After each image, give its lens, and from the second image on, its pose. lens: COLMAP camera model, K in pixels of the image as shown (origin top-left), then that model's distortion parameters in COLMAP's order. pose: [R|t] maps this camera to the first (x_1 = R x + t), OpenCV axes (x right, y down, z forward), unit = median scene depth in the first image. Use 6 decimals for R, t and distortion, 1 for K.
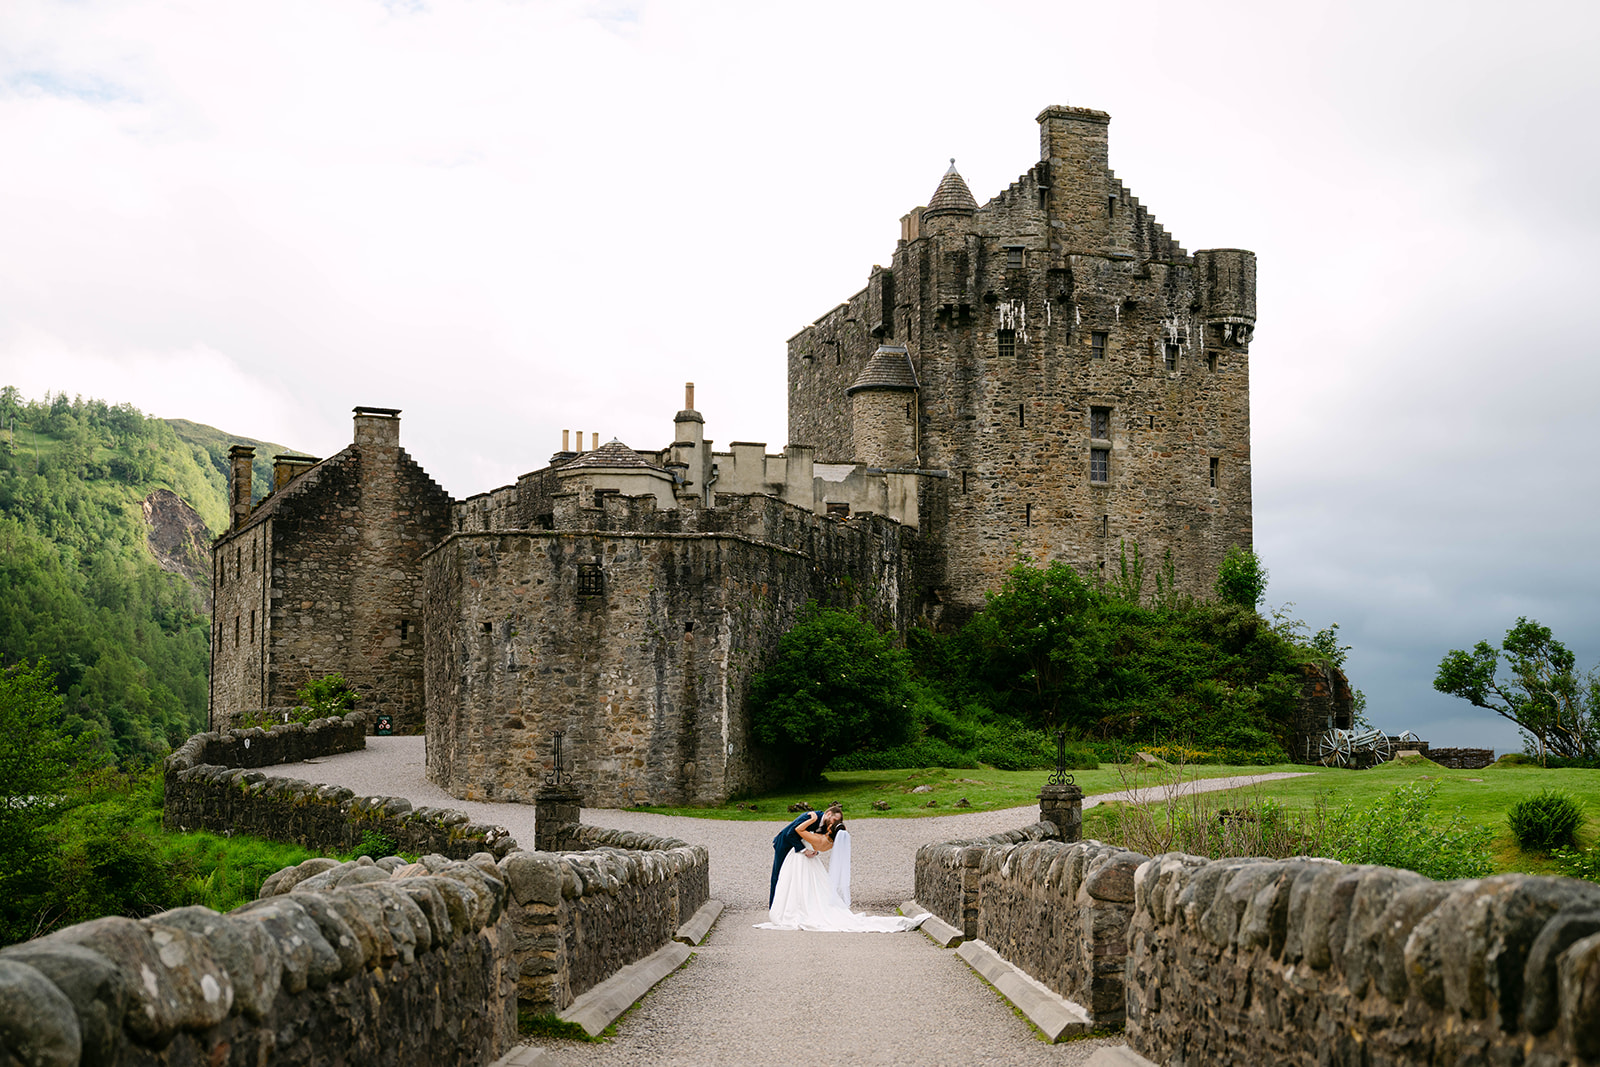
lens RADIAL K [[1899.8, 0, 860.2], [0, 1899.8, 601.0], [0, 0, 1]] dist [0.002891, 0.000000]
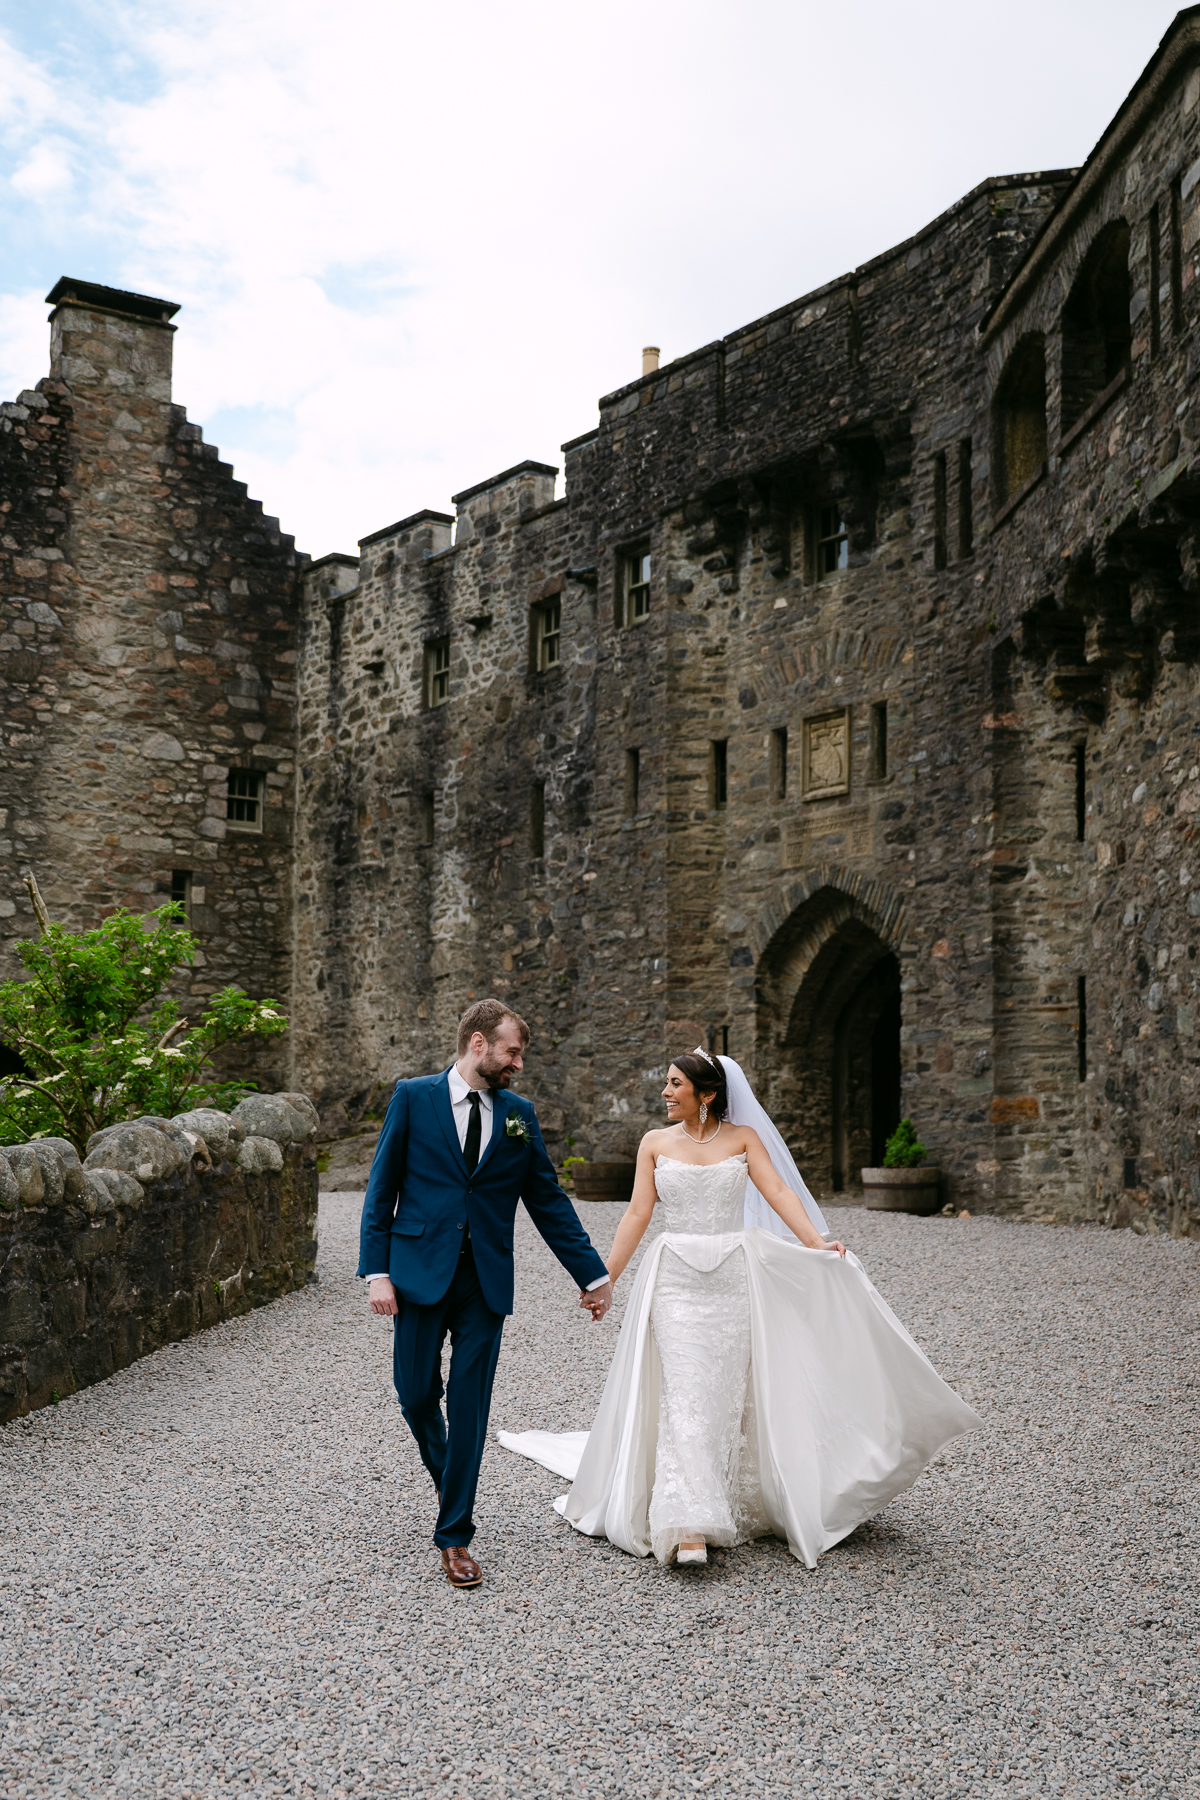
lens RADIAL K [[2139.7, 0, 533.3], [0, 2139.7, 975.3], [0, 0, 1]] dist [0.031891, 0.000000]
pose [[0.998929, 0.021624, 0.040915, -0.204333], [-0.020690, 0.999519, -0.023116, 0.041477], [-0.041395, 0.022245, 0.998895, 0.637137]]
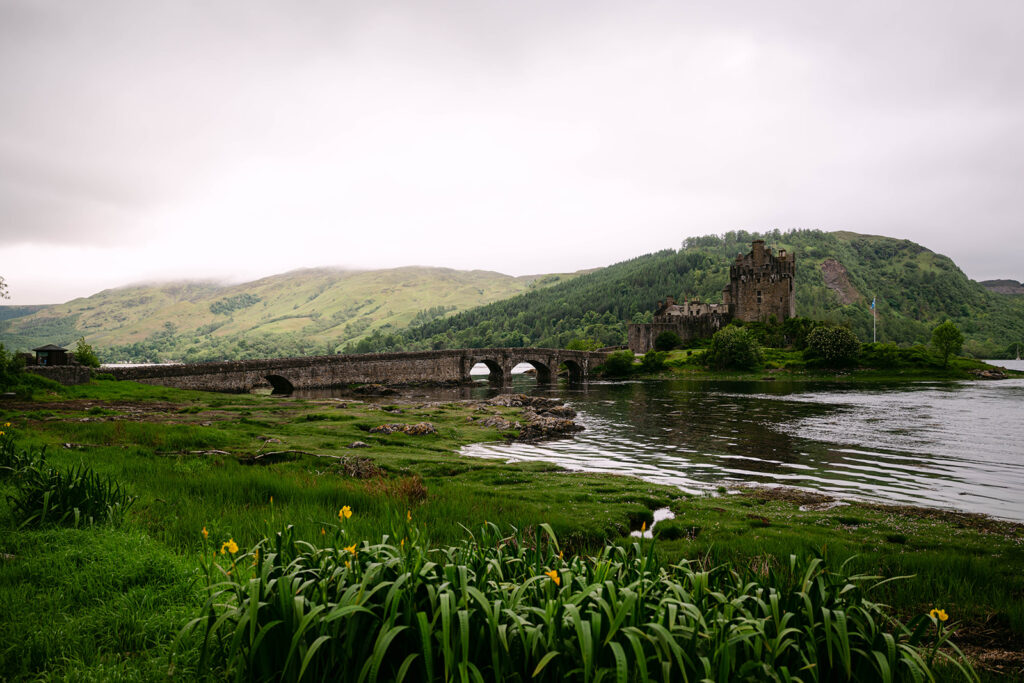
lens RADIAL K [[729.9, 0, 505.4], [0, 729.9, 357.0], [0, 0, 1]] dist [-0.010221, -0.002247]
pose [[0.684099, -0.003877, -0.729379, 1.287131], [0.064515, 0.996388, 0.055213, -0.072457], [0.726531, -0.084827, 0.681878, -1.226916]]
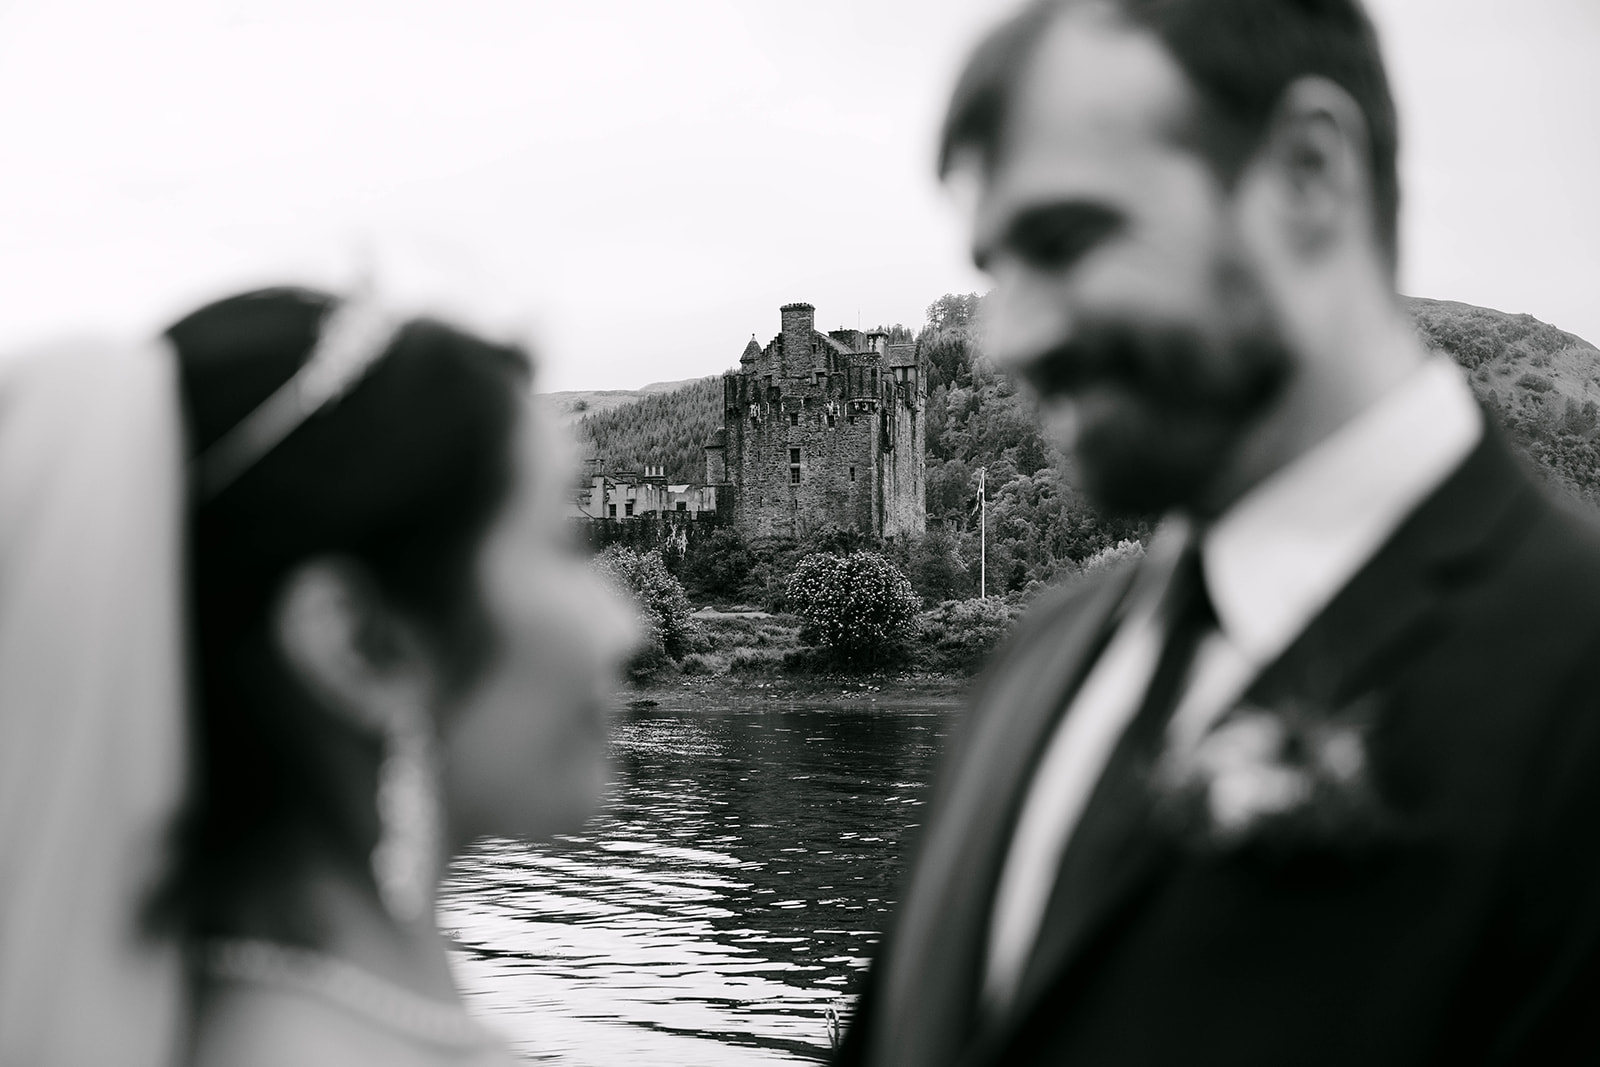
lens RADIAL K [[2100.4, 0, 804.9], [0, 2100.4, 583.8], [0, 0, 1]] dist [-0.013385, 0.000000]
pose [[0.786620, -0.019336, -0.617135, 1.600723], [0.057201, 0.997493, 0.041657, -0.048014], [0.614783, -0.068068, 0.785754, -0.873199]]
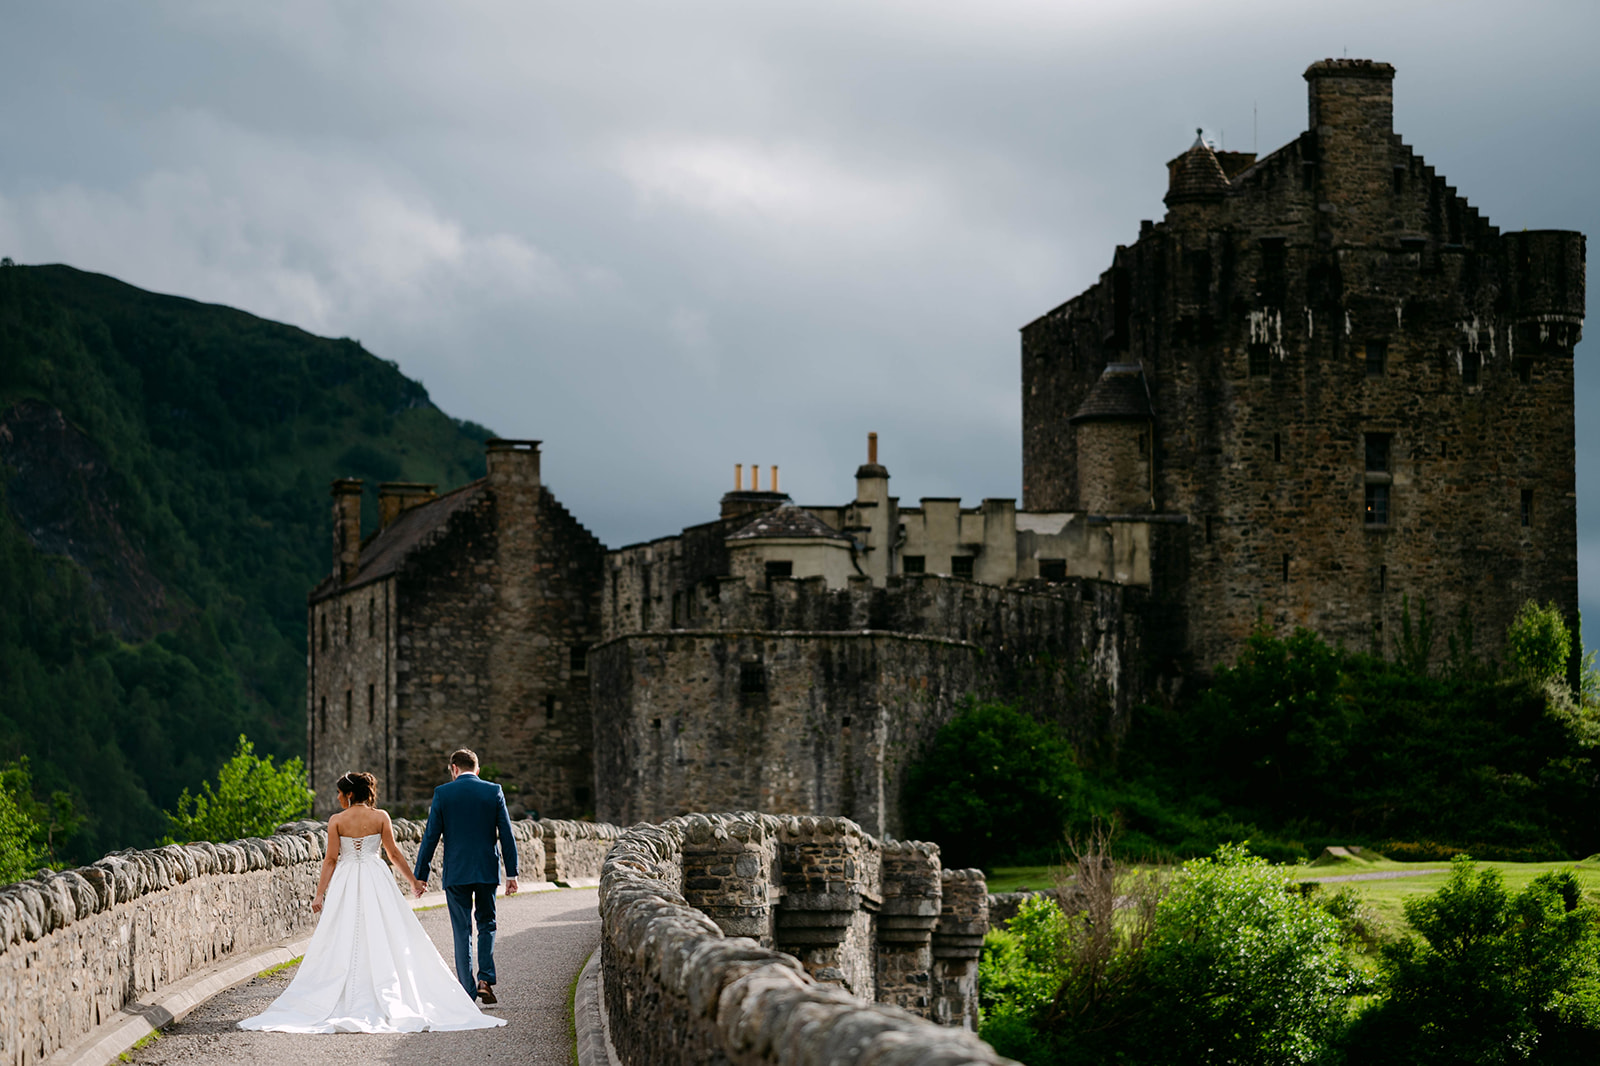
lens RADIAL K [[3872.6, 0, 714.3], [0, 3872.6, 633.3], [0, 0, 1]] dist [0.051892, 0.000000]
pose [[0.985486, -0.010630, -0.169423, 0.127065], [0.012769, 0.999852, 0.011542, -0.038531], [0.169275, -0.013538, 0.985476, -0.706621]]
